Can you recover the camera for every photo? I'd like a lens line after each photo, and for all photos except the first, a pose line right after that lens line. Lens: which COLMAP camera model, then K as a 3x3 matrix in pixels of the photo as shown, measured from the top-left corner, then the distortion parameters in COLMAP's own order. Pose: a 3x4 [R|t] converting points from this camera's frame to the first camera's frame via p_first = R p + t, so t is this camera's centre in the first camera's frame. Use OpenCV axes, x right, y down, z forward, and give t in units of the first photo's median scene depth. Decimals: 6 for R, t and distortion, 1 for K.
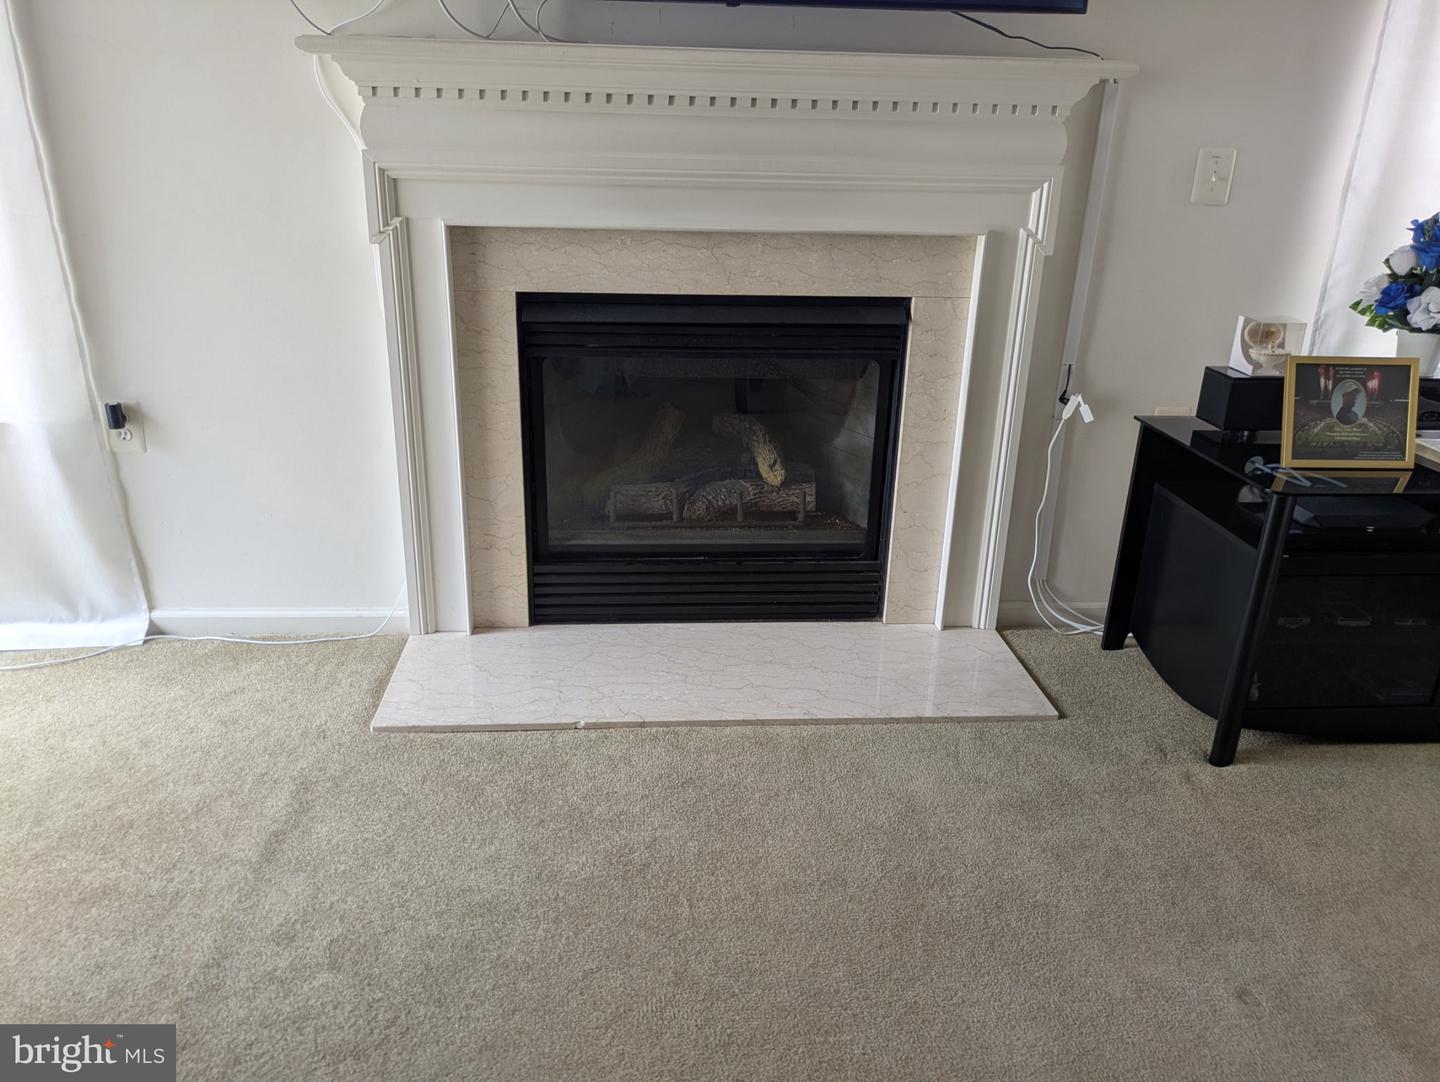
lens RADIAL K [[1069.4, 0, 709.0], [0, 1069.4, 540.0], [0, 0, 1]] dist [0.014654, -0.012092]
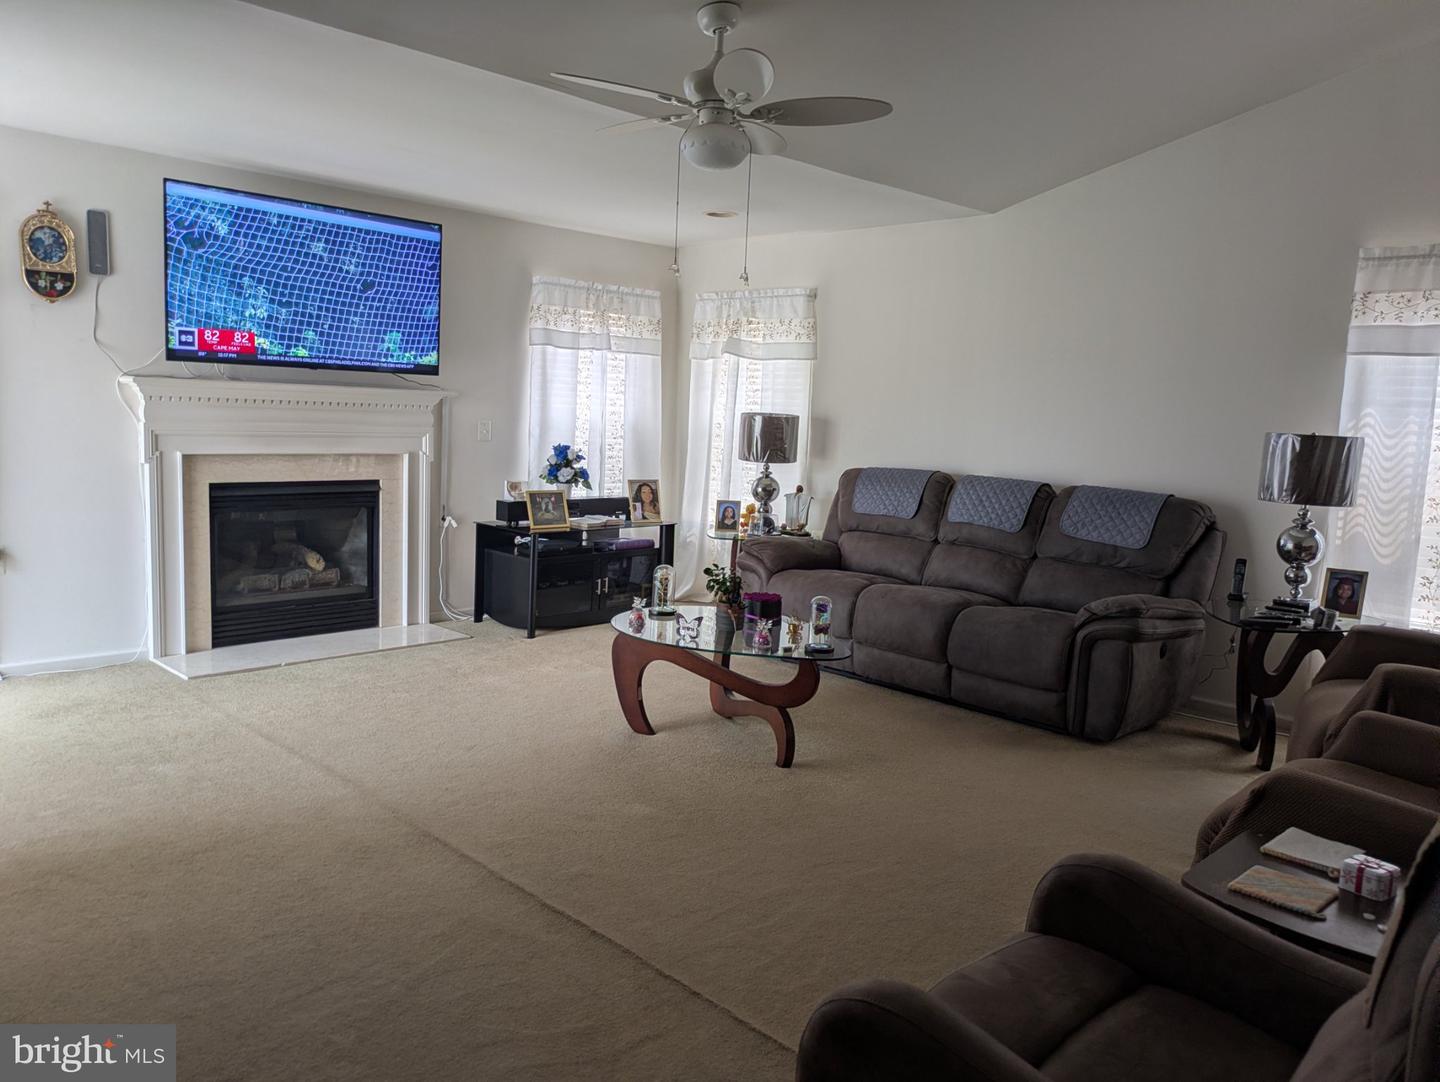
lens RADIAL K [[1069.4, 0, 719.0], [0, 1069.4, 542.2], [0, 0, 1]] dist [0.014654, -0.012092]
pose [[0.748233, -0.075808, 0.659090, -0.894748], [0.212264, 0.968585, -0.129567, 0.407381], [-0.628563, 0.236847, 0.740819, -1.303149]]
